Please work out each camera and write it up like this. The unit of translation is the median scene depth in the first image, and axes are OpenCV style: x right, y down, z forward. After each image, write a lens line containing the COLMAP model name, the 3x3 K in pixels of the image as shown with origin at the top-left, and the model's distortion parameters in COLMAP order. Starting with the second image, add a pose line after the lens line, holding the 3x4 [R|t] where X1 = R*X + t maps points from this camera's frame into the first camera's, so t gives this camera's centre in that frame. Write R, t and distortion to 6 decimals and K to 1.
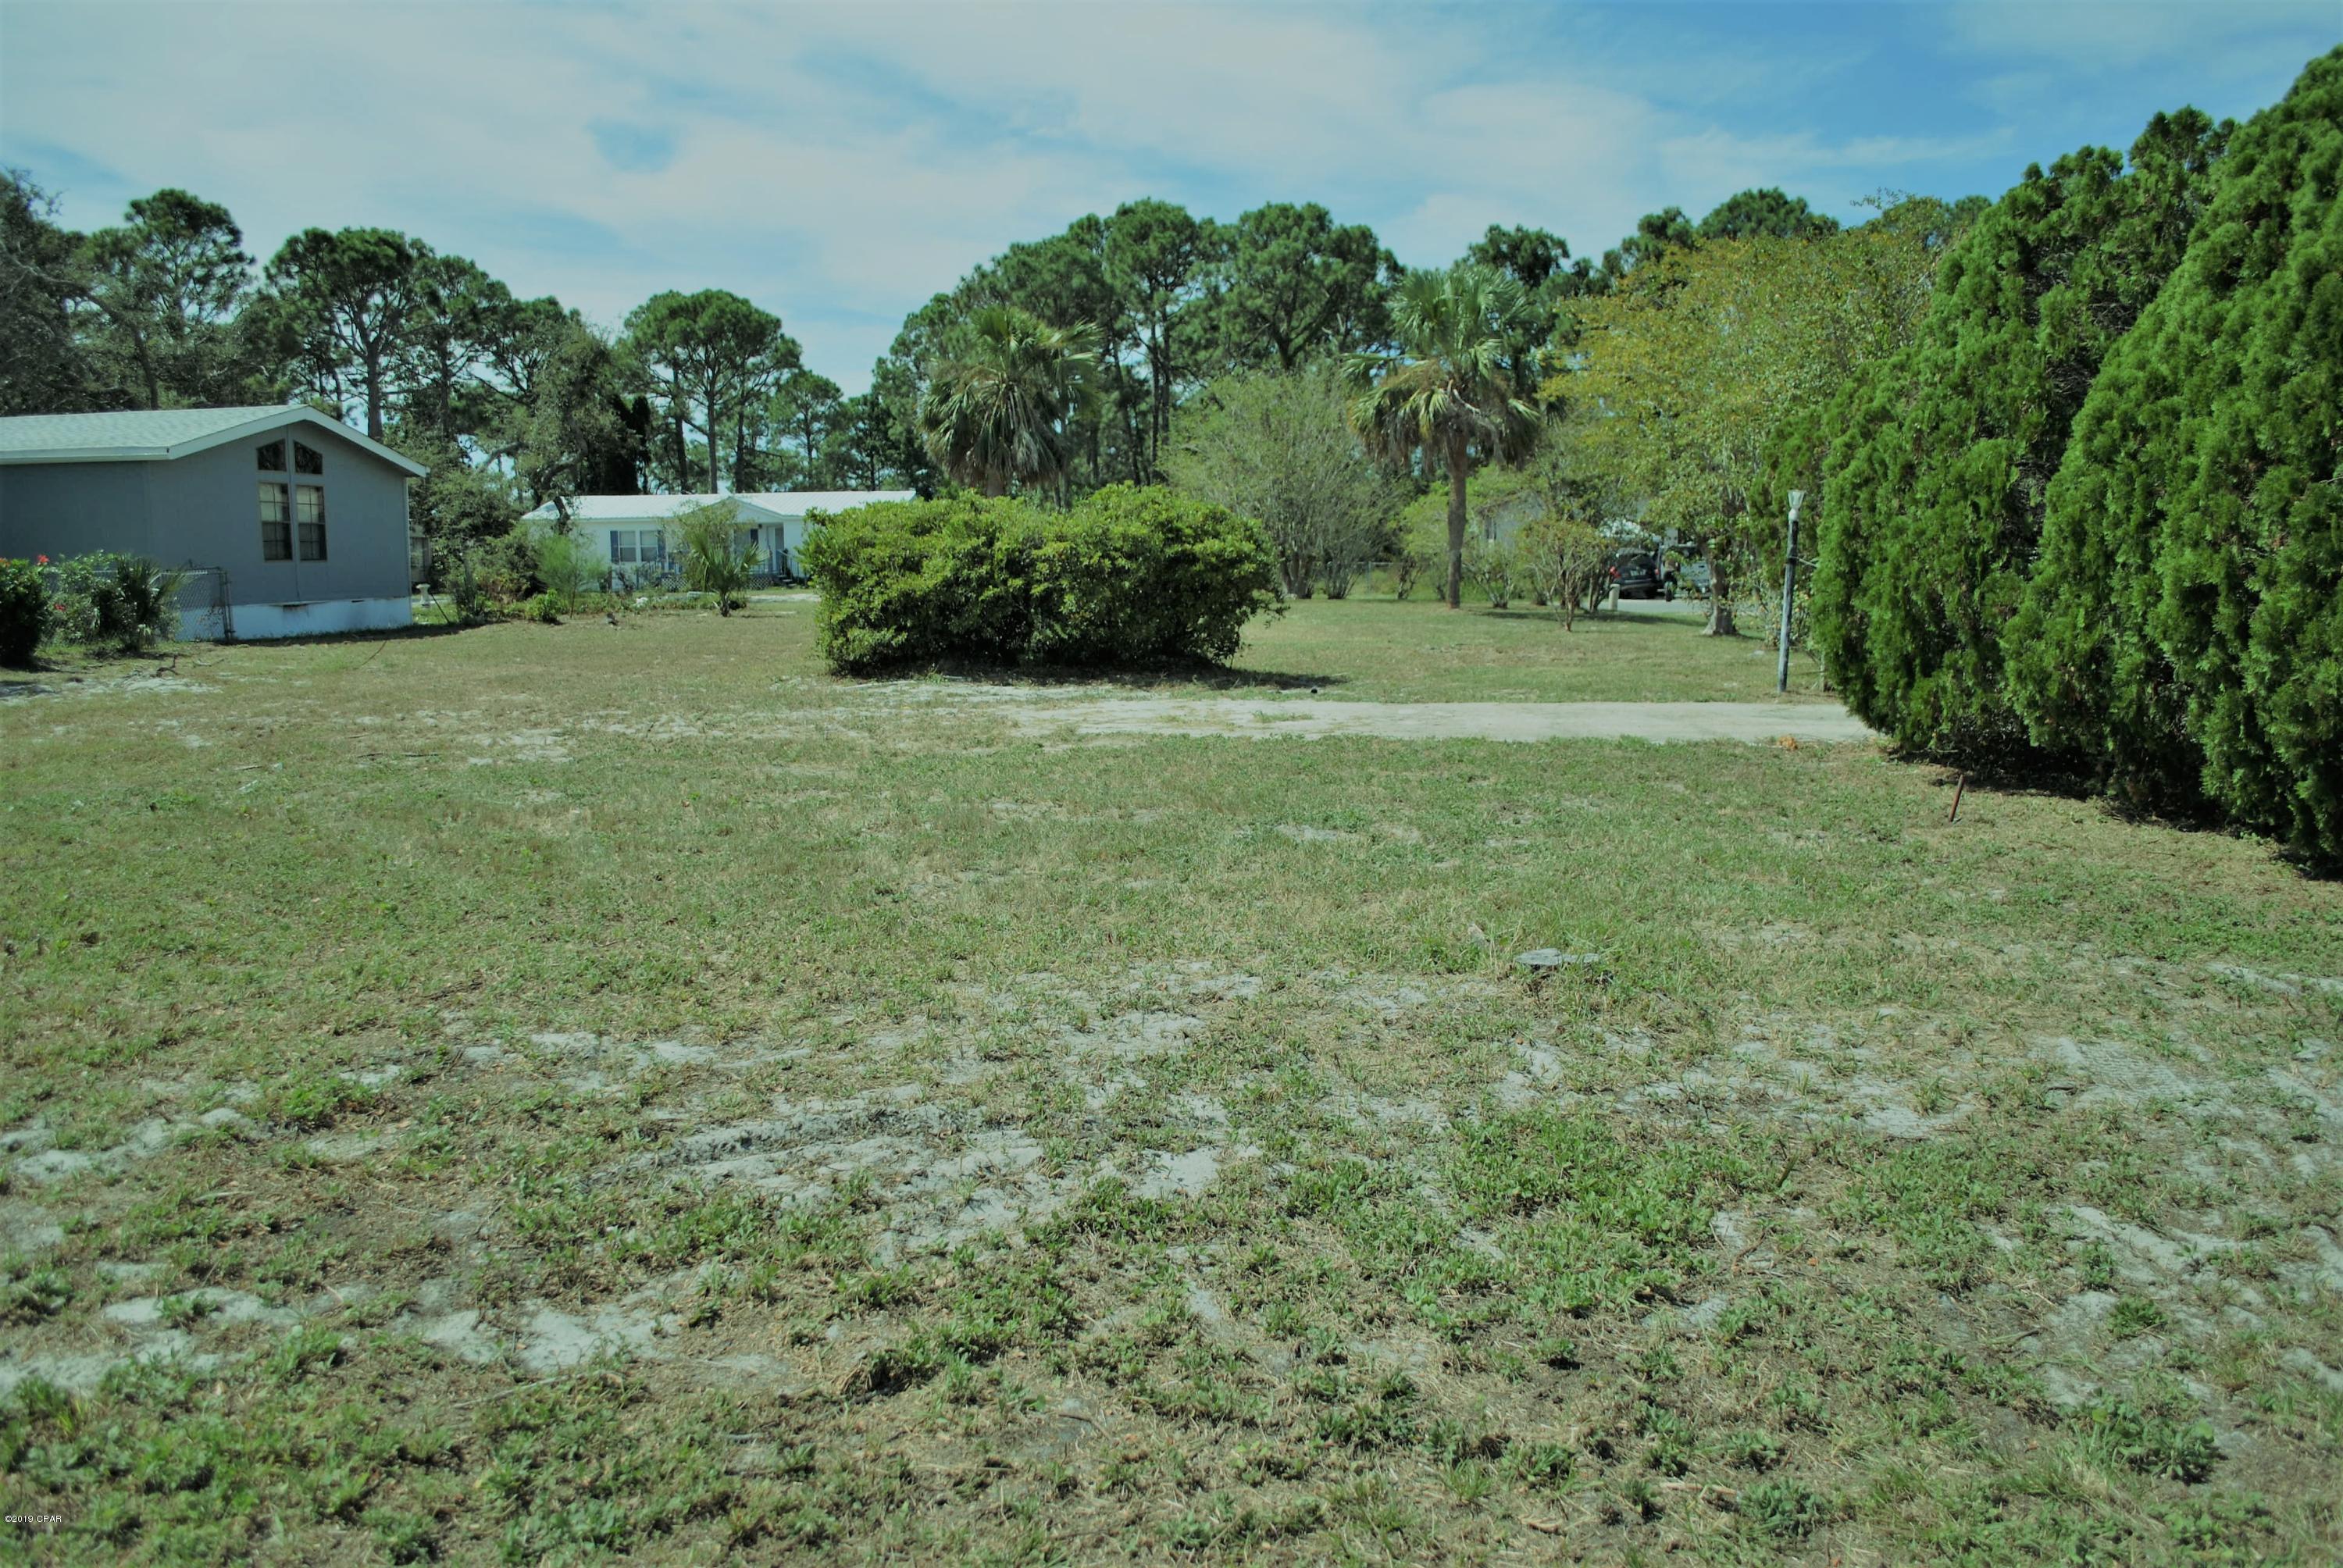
lens RADIAL K [[1839.3, 0, 1224.5], [0, 1839.3, 817.2], [0, 0, 1]] dist [-0.082699, 0.002563]
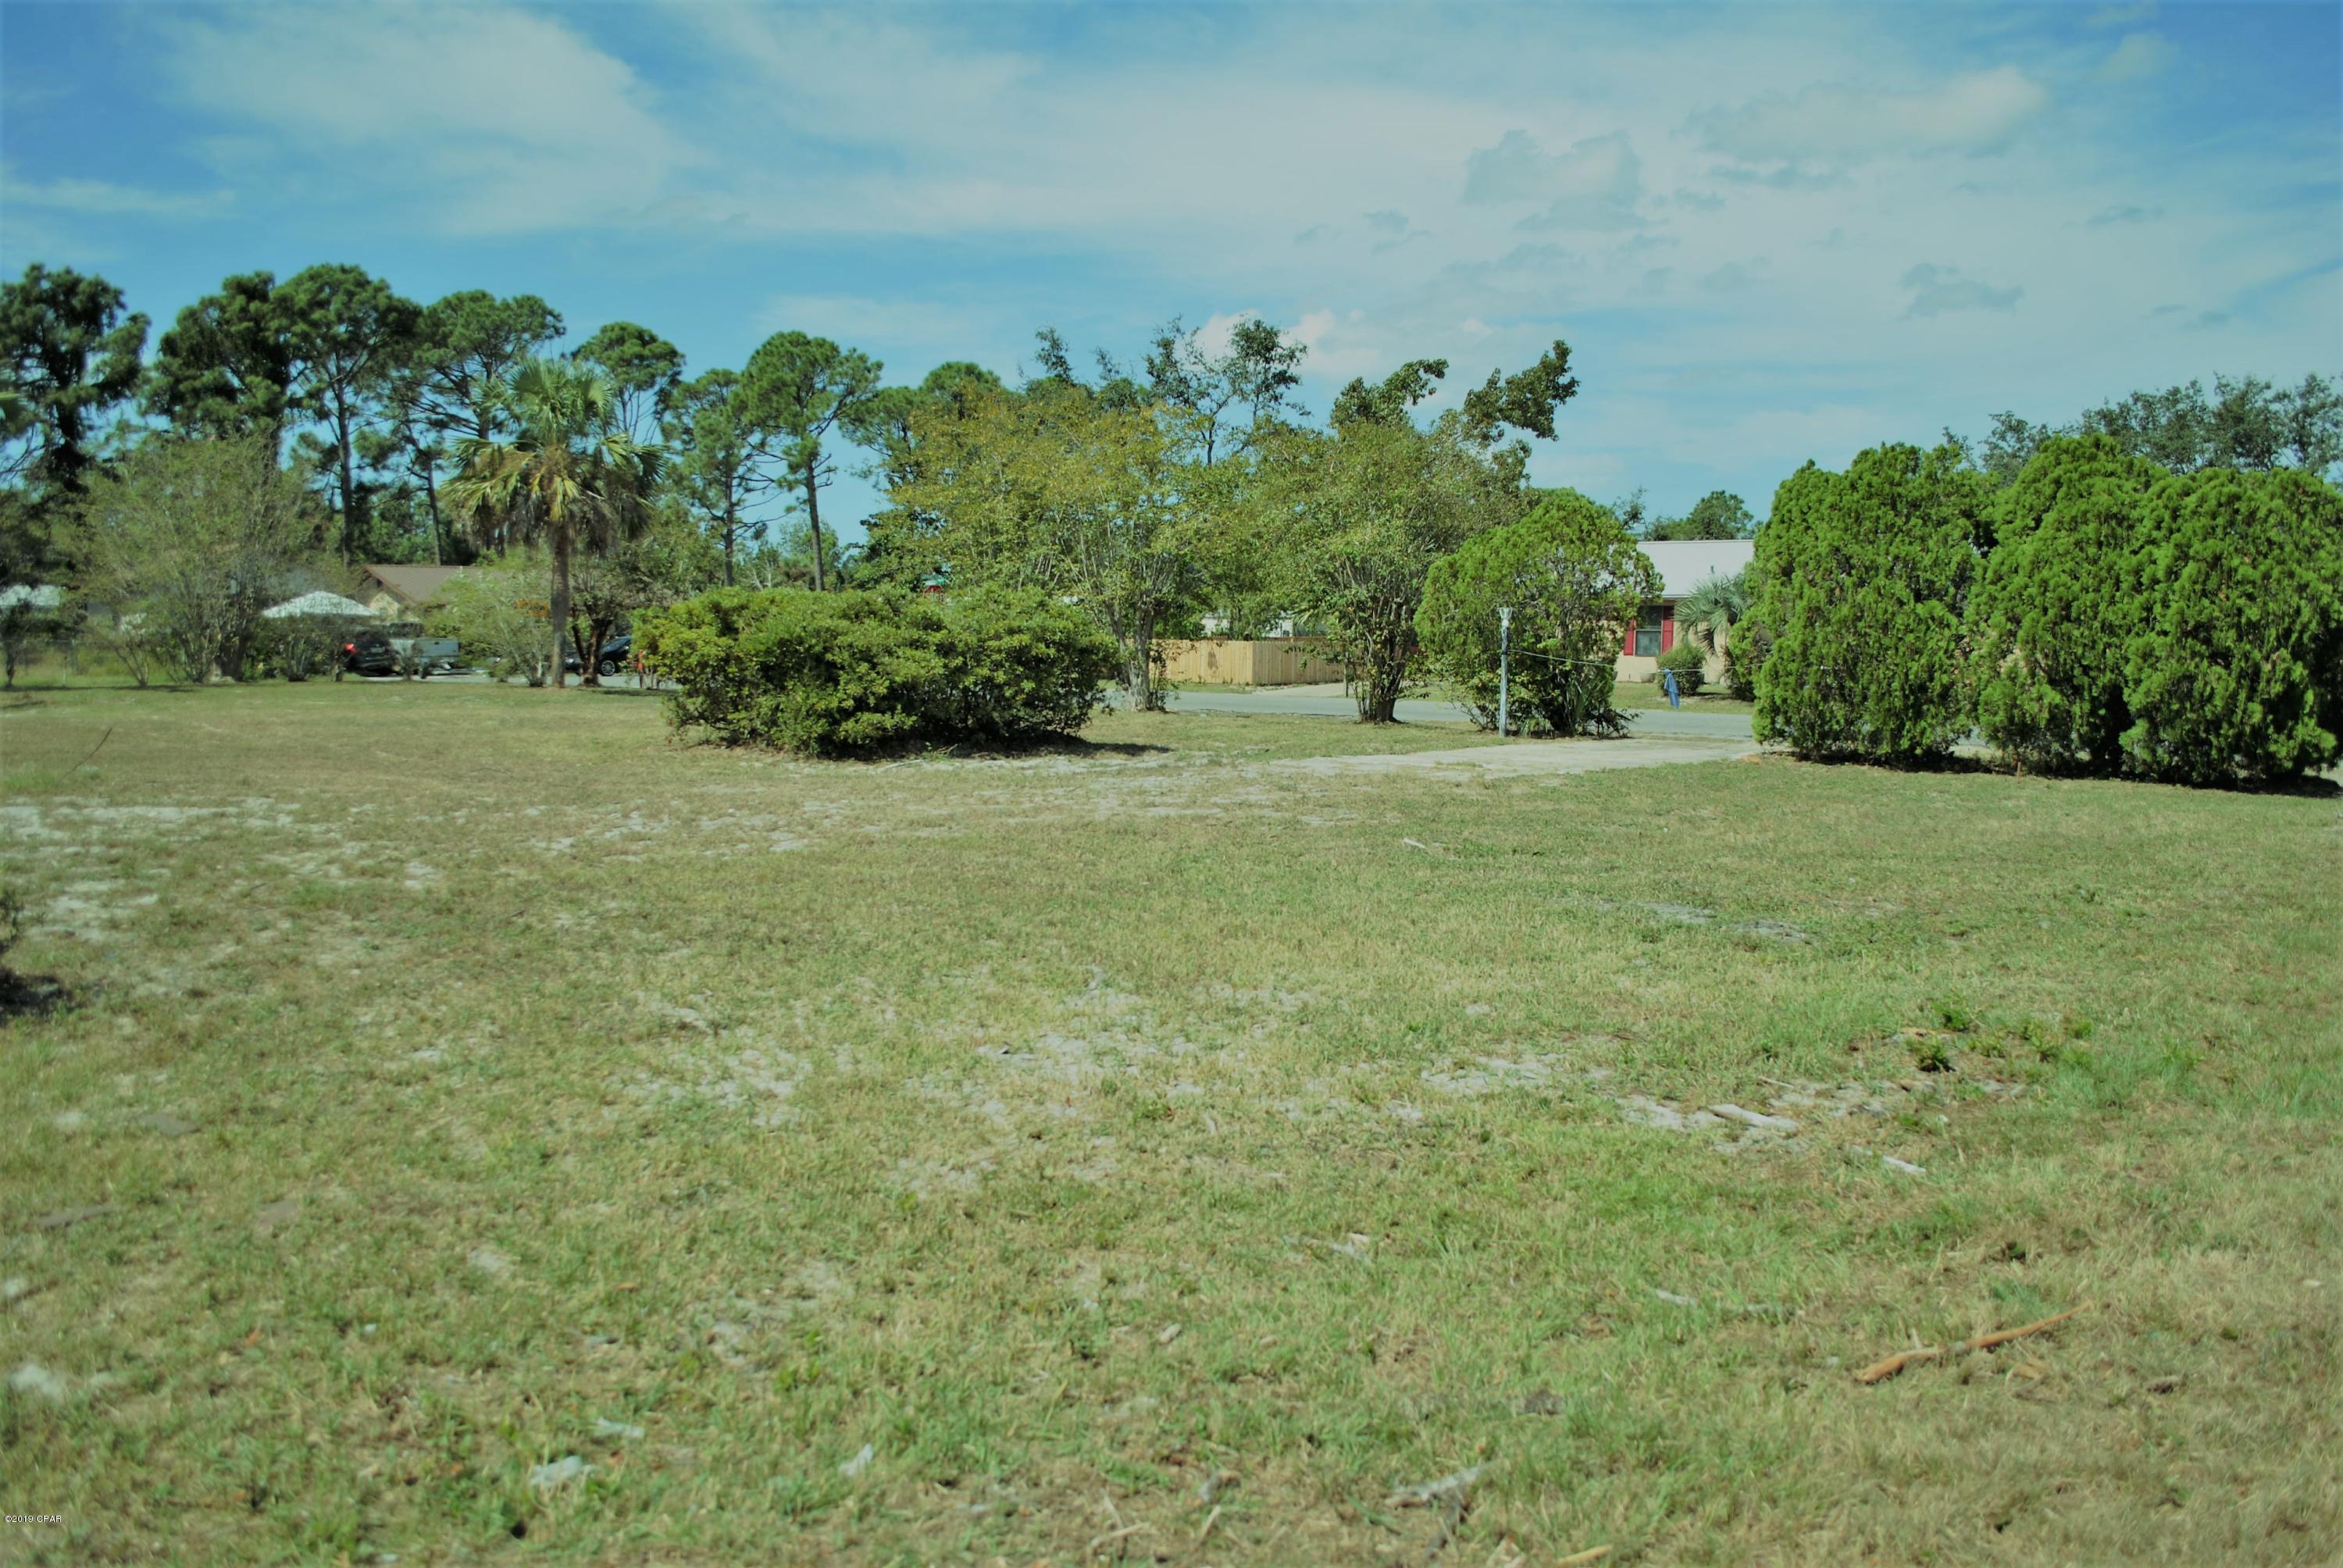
lens RADIAL K [[1862.9, 0, 1189.5], [0, 1862.9, 823.1], [0, 0, 1]] dist [-0.081588, 0.009191]
pose [[0.635162, -0.068391, 0.769345, -0.206554], [0.098248, 0.995135, 0.007351, -0.006415], [-0.766104, 0.070917, 0.638792, 0.038062]]
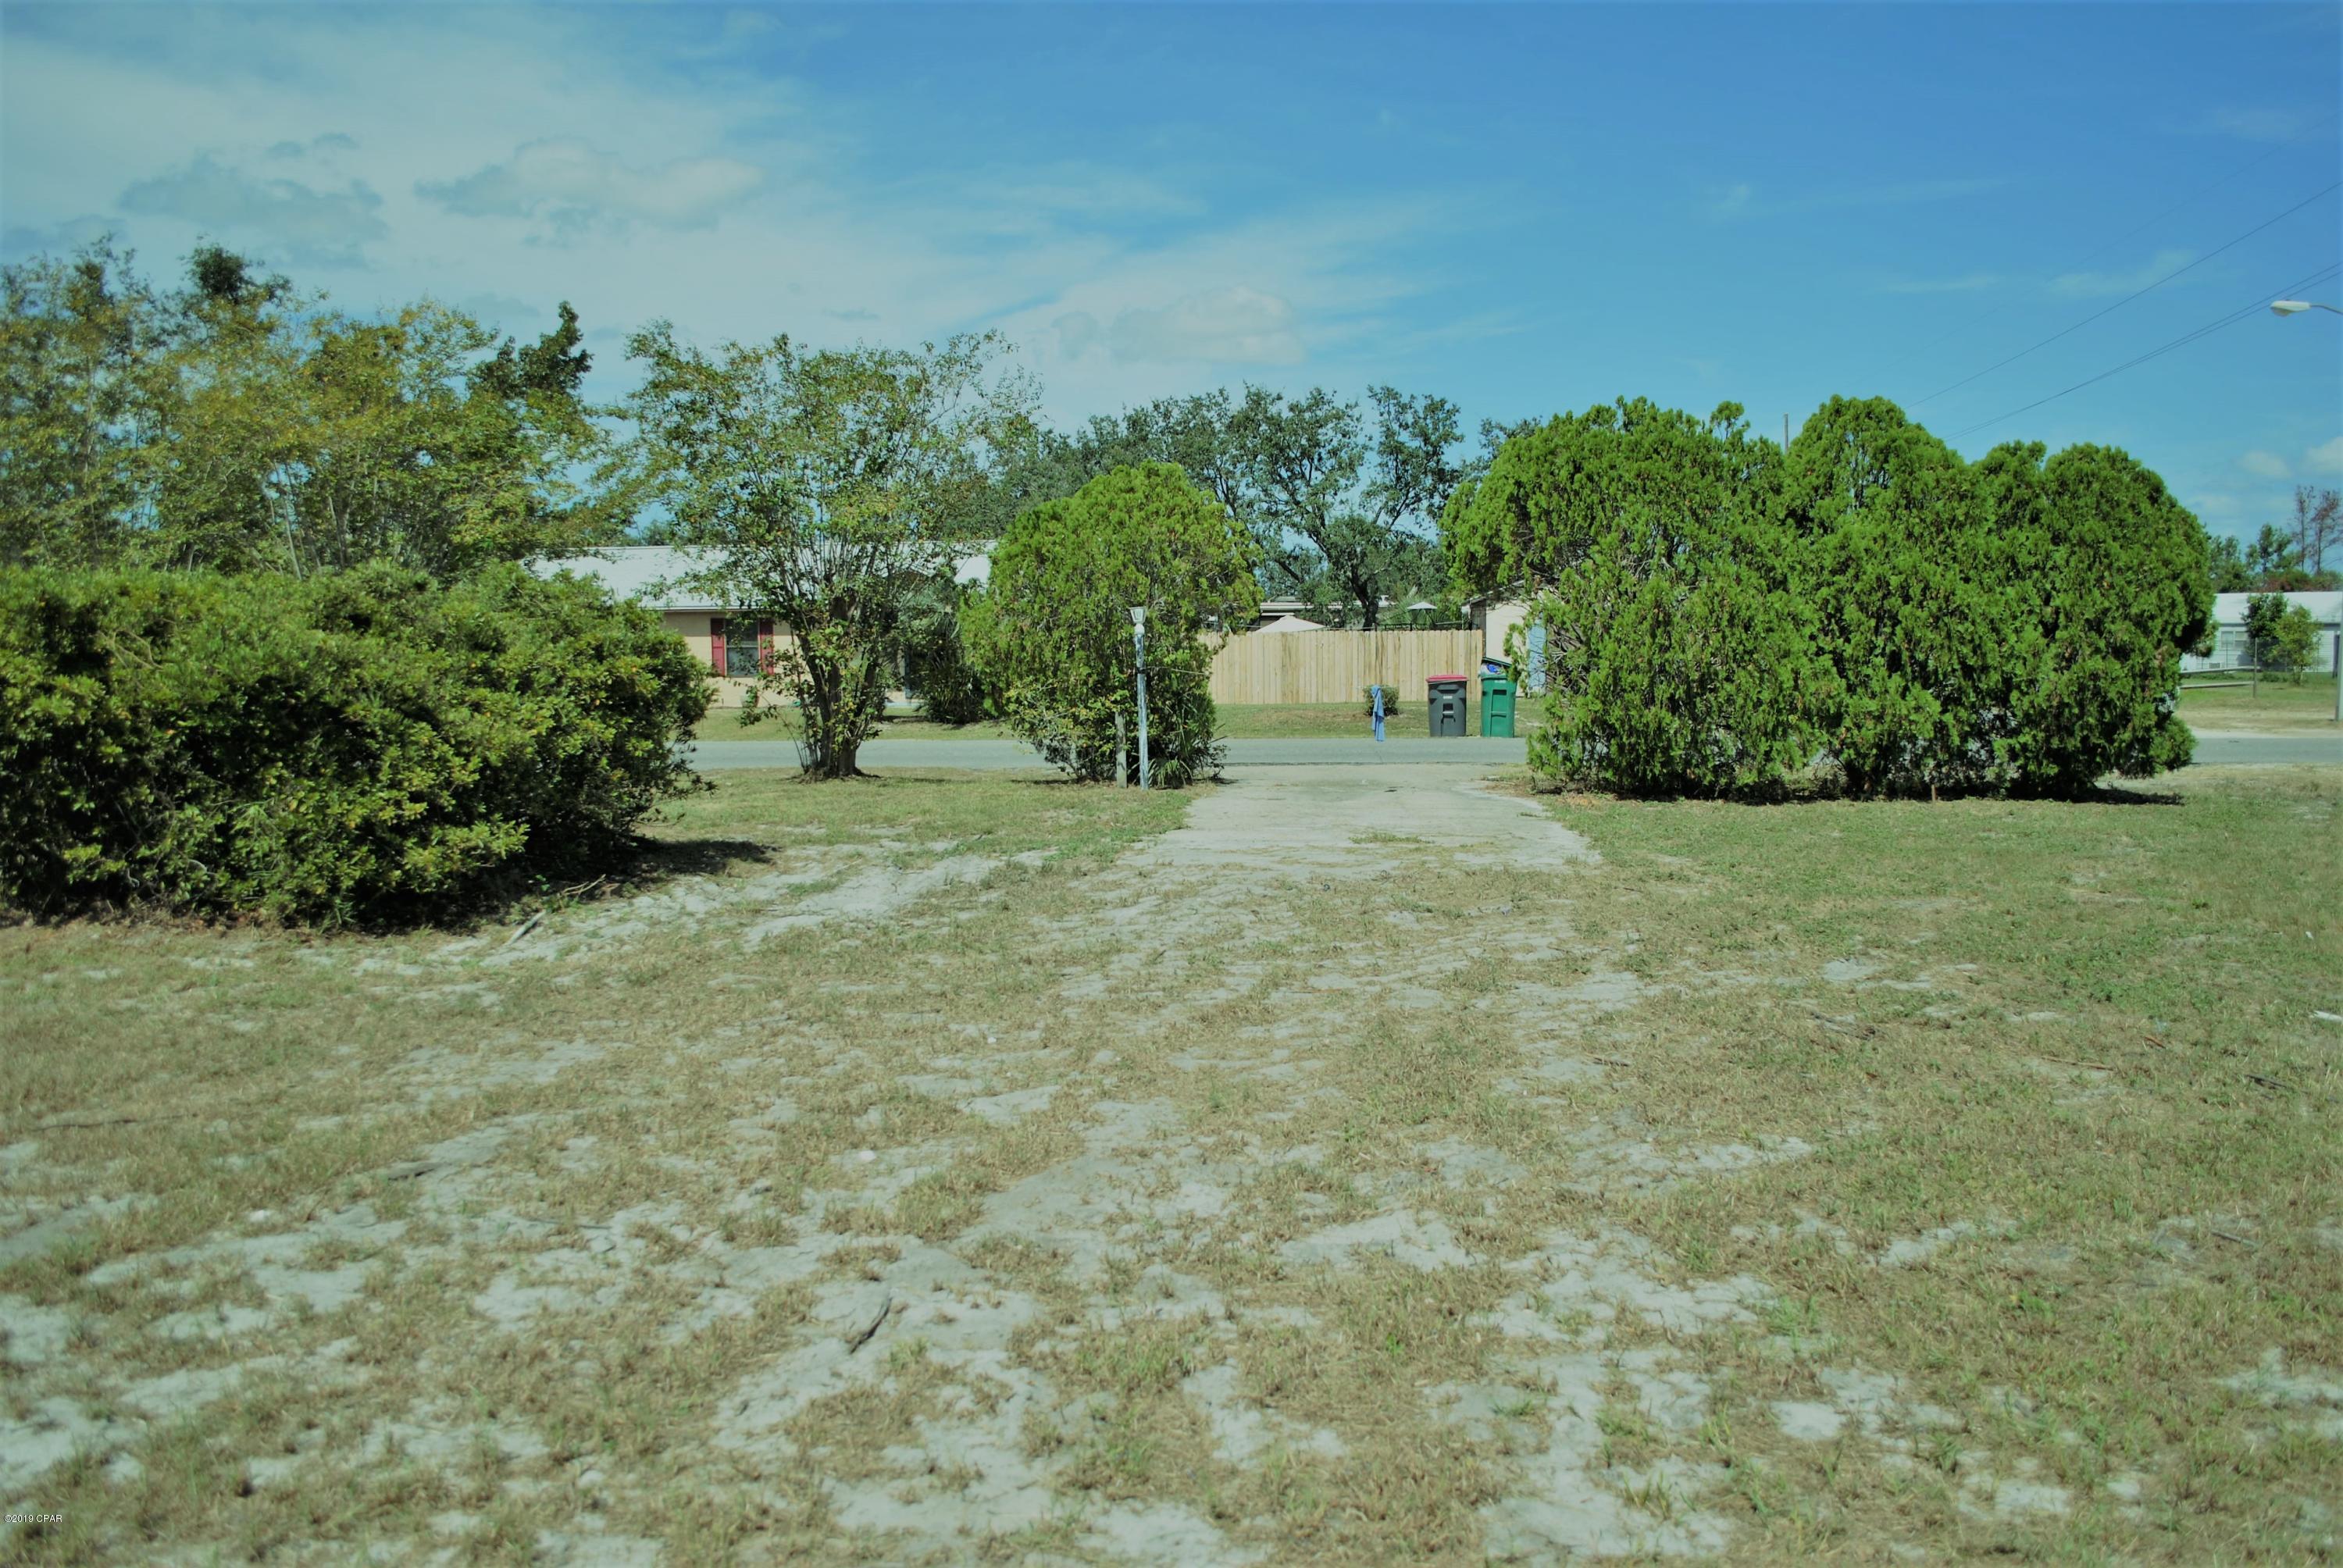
lens RADIAL K [[1862.9, 0, 1189.5], [0, 1862.9, 823.1], [0, 0, 1]] dist [-0.081588, 0.009191]
pose [[0.046911, -0.088705, 0.994953, -0.156691], [0.151413, 0.985171, 0.080694, -0.025747], [-0.987357, 0.146864, 0.059646, 0.173048]]
